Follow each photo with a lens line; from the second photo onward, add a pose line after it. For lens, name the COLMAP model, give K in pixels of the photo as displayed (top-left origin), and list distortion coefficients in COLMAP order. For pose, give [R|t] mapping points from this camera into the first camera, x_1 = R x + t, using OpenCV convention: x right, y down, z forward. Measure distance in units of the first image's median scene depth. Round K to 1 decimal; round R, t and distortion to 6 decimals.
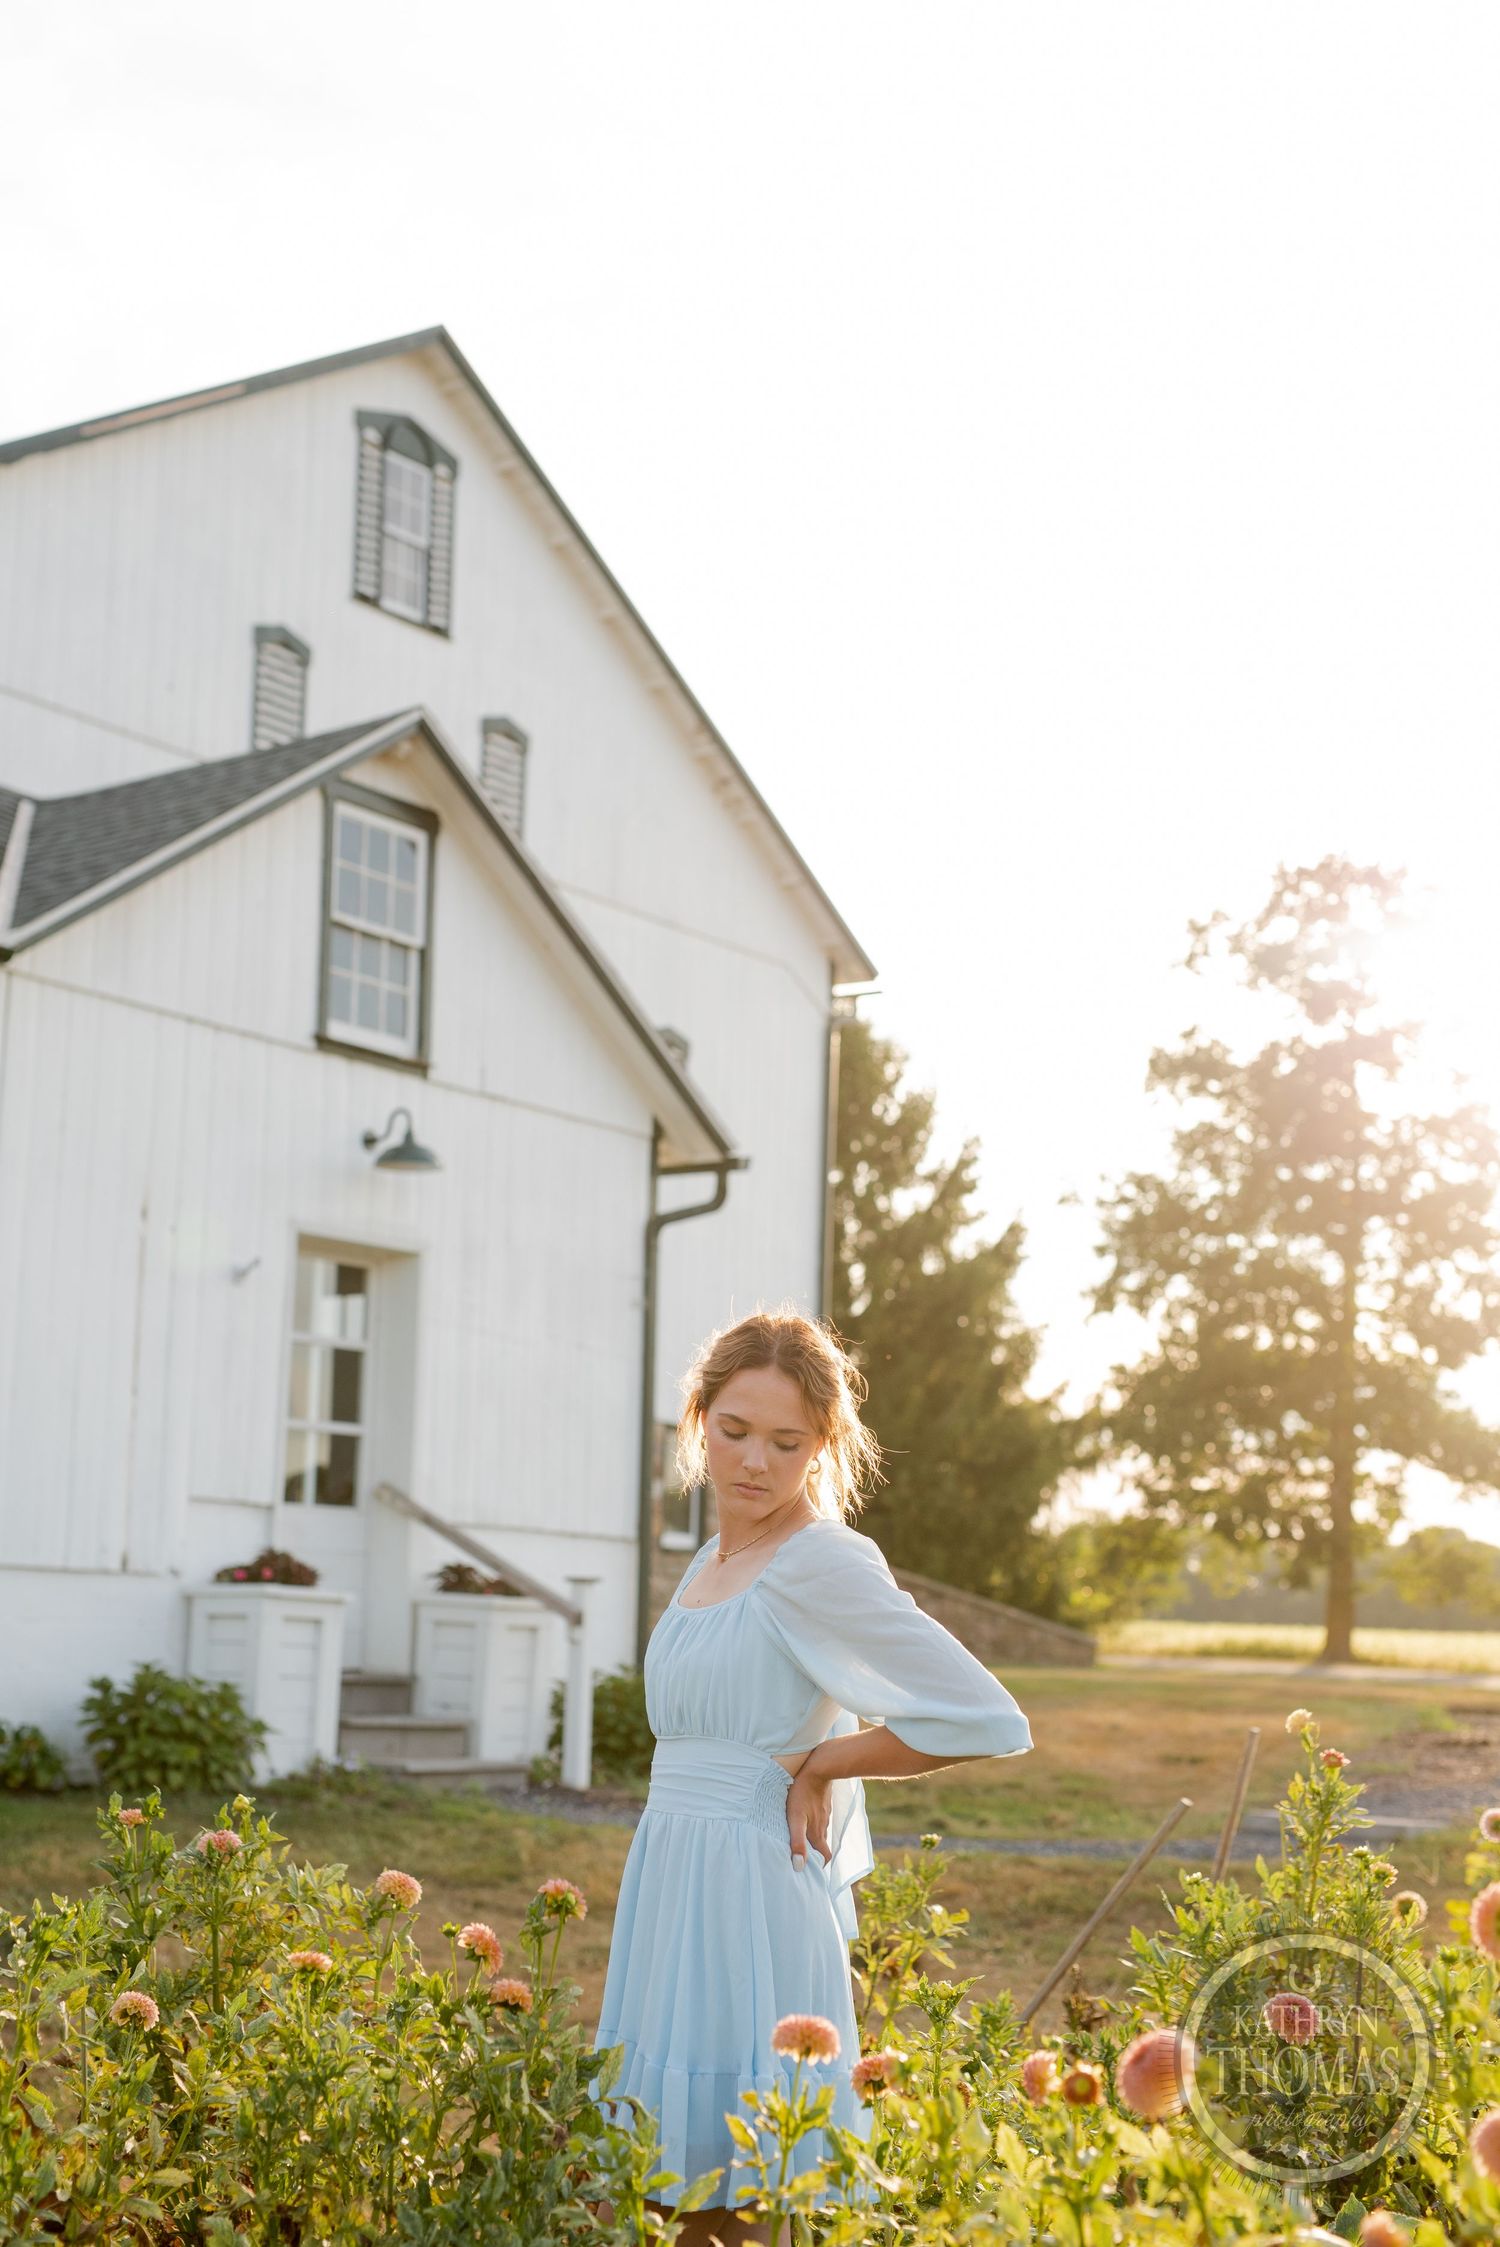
lens RADIAL K [[3116.4, 0, 751.7], [0, 3116.4, 1122.0], [0, 0, 1]] dist [-0.015545, 0.001089]
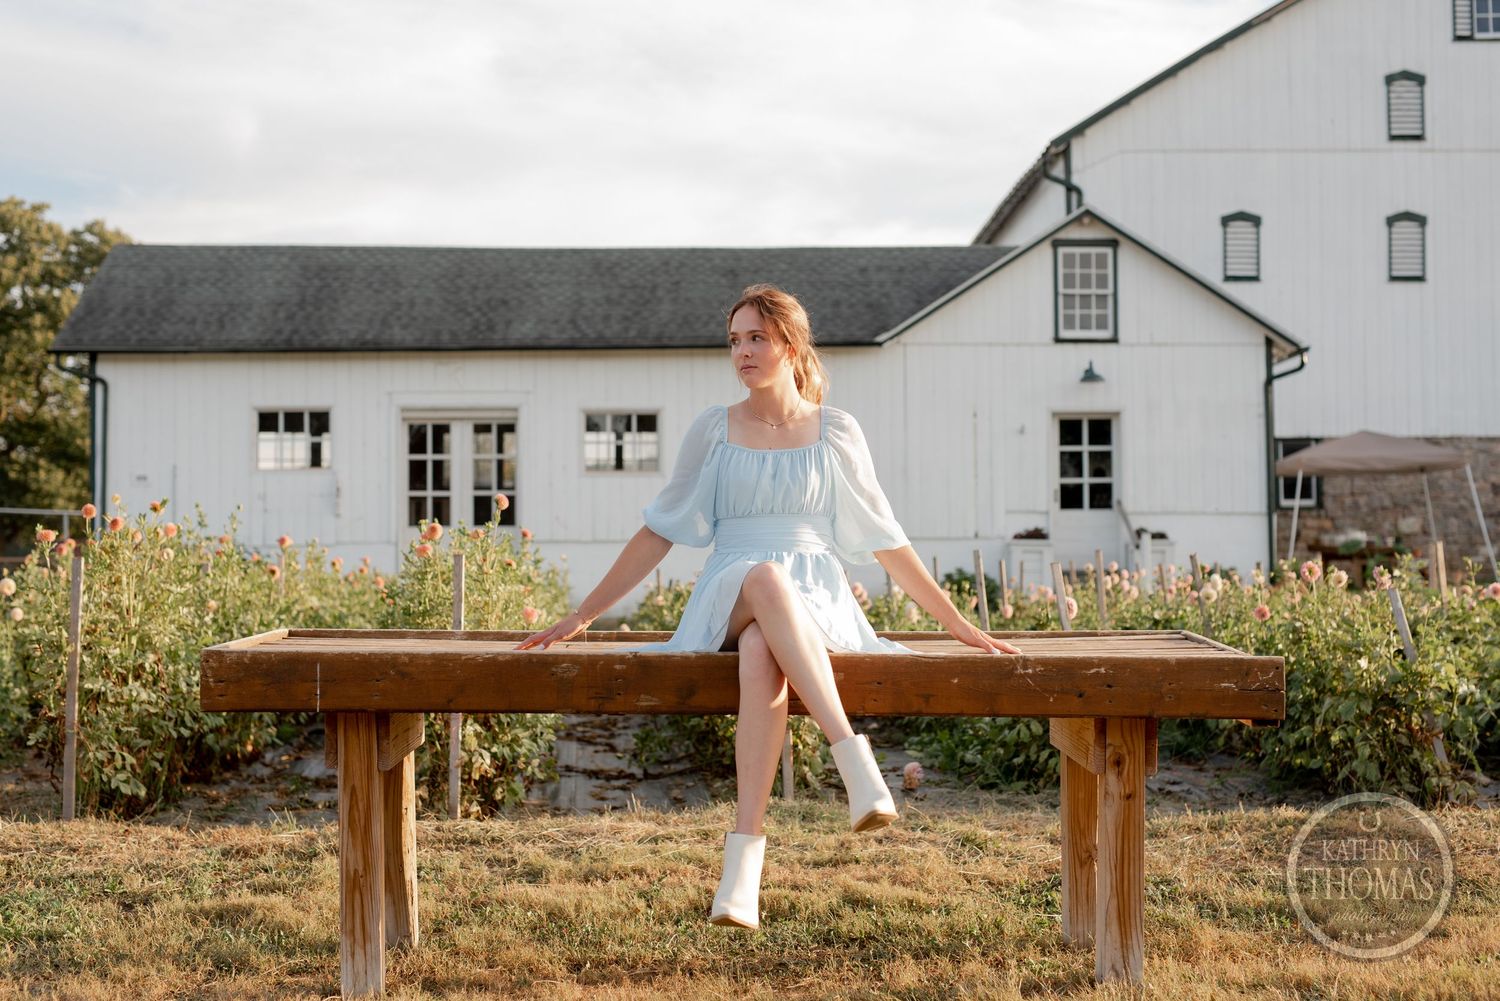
lens RADIAL K [[2094.9, 0, 771.9], [0, 2094.9, 519.5], [0, 0, 1]] dist [-0.004801, -0.018465]
pose [[0.576628, -0.054545, -0.815184, 0.708798], [0.155869, 0.986787, 0.044228, 0.005157], [0.802001, -0.152565, 0.577511, -0.161657]]
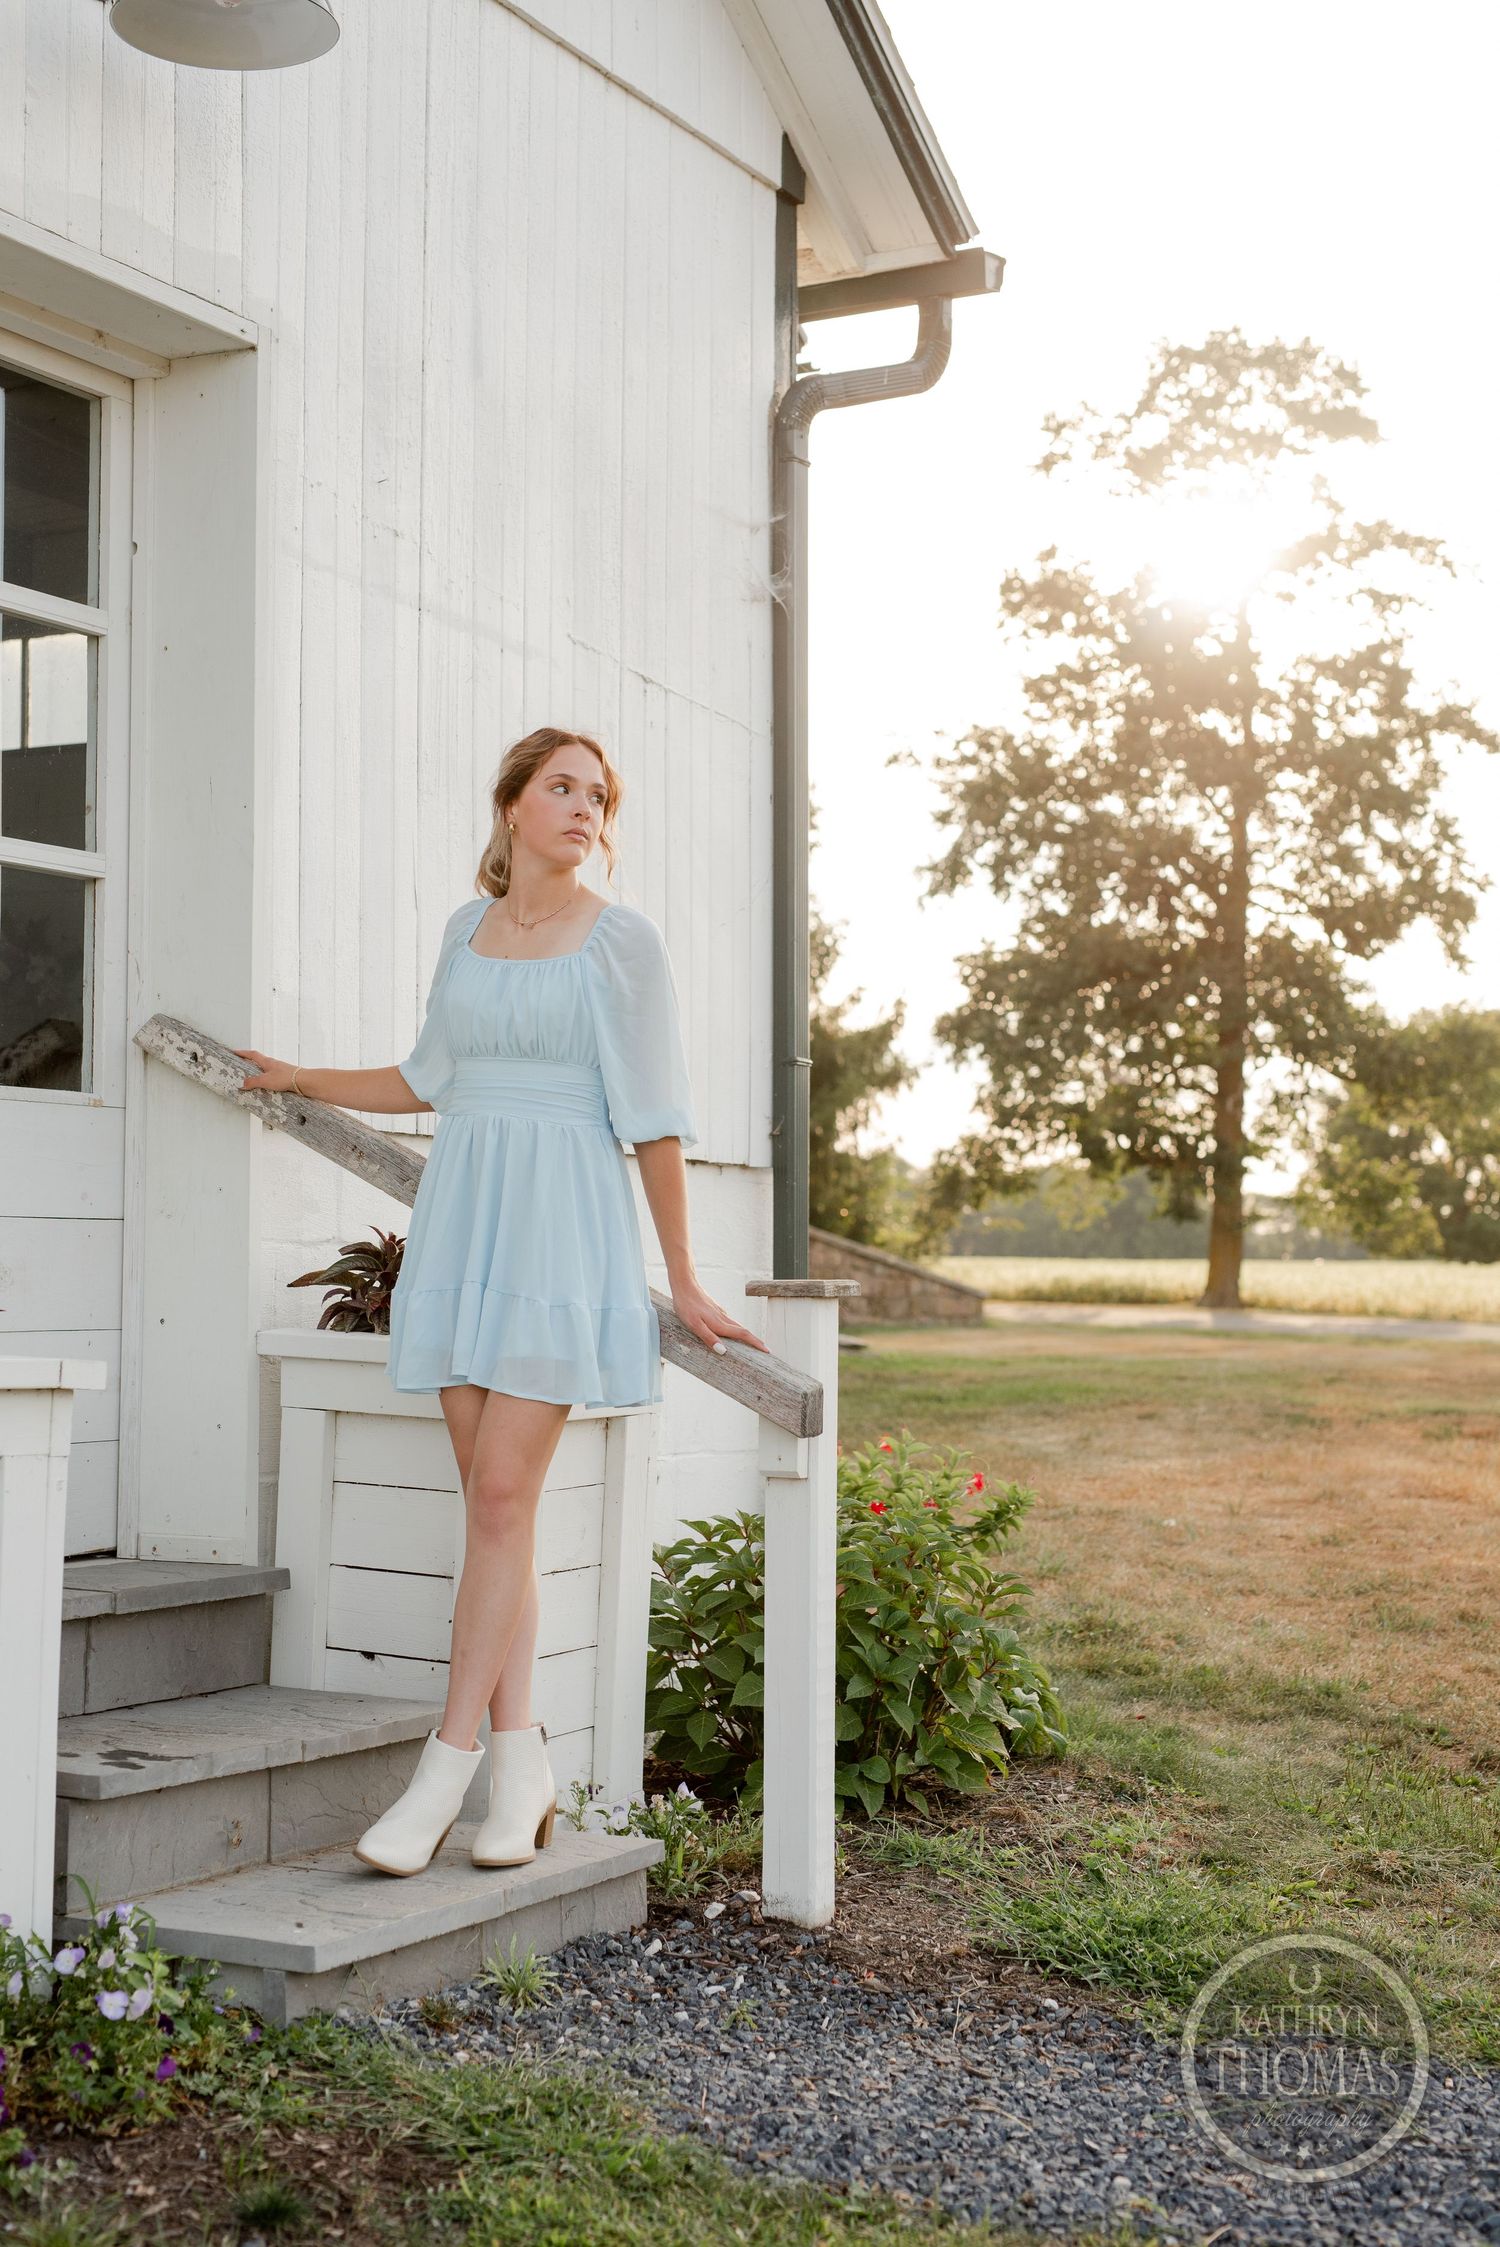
lens RADIAL K [[3092.6, 0, 755.7], [0, 3092.6, 1134.0], [0, 0, 1]] dist [-0.011413, 0.106370]
pose [[0.994168, -0.013257, 0.107025, -0.054937], [0.000210, 0.992652, 0.121006, 0.053408], [-0.107843, -0.120278, 0.986865, 0.398857]]
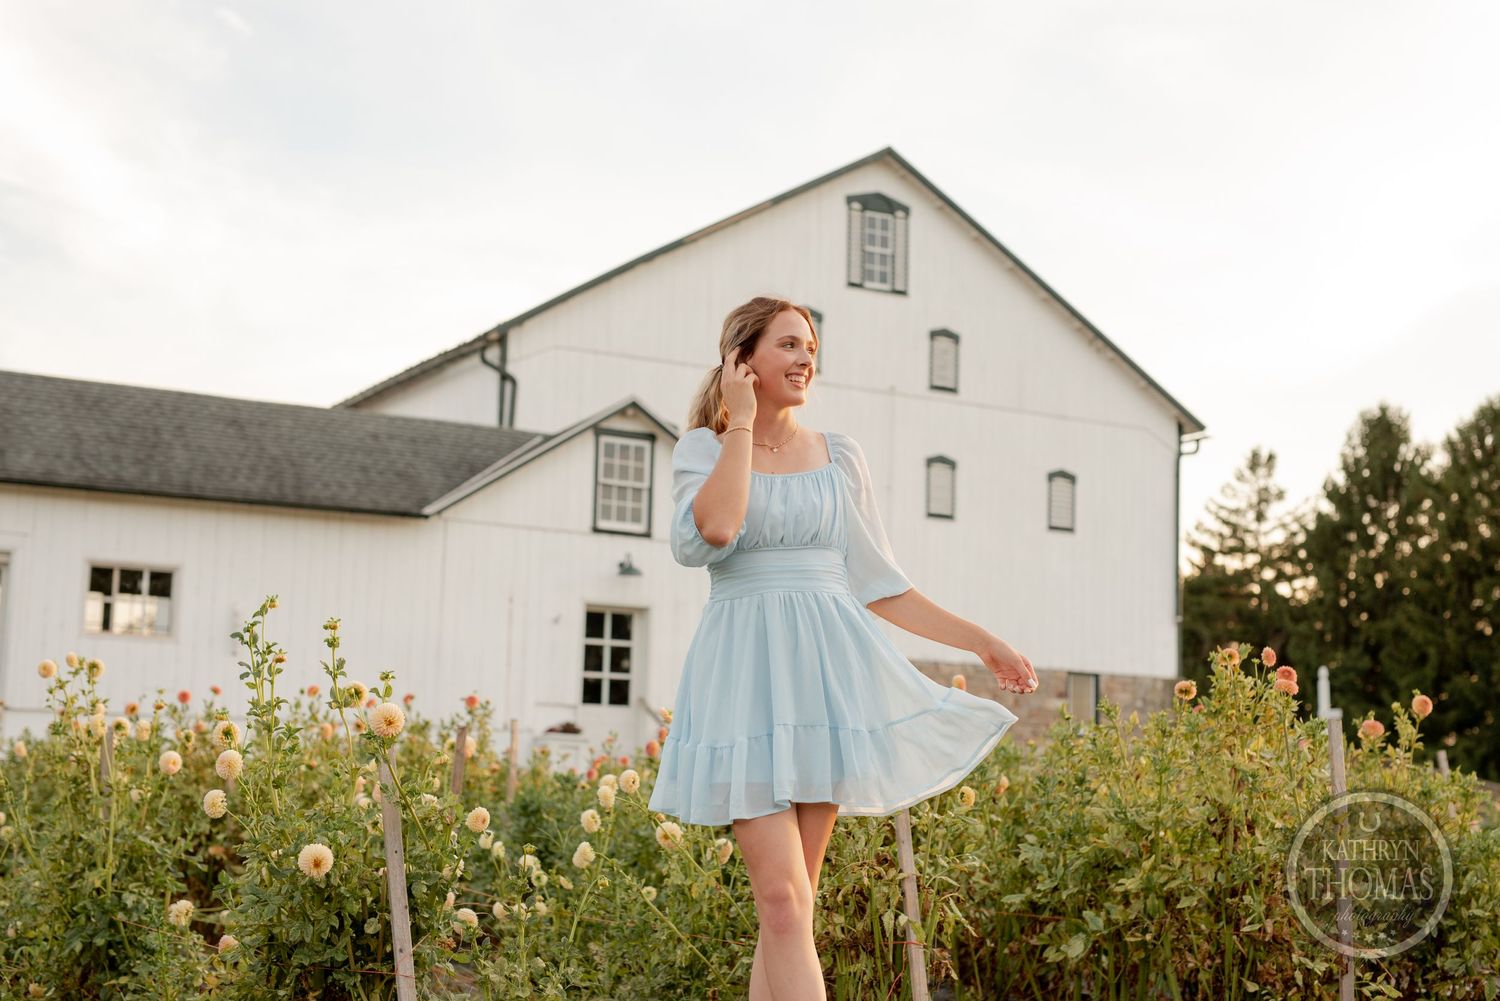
lens RADIAL K [[2050.2, 0, 756.1], [0, 2050.2, 500.2], [0, 0, 1]] dist [-0.011872, 0.008045]
pose [[0.886269, -0.065896, -0.458459, 0.463315], [0.070261, 0.997500, -0.007549, -0.016699], [0.457811, -0.025521, 0.888683, -0.284067]]
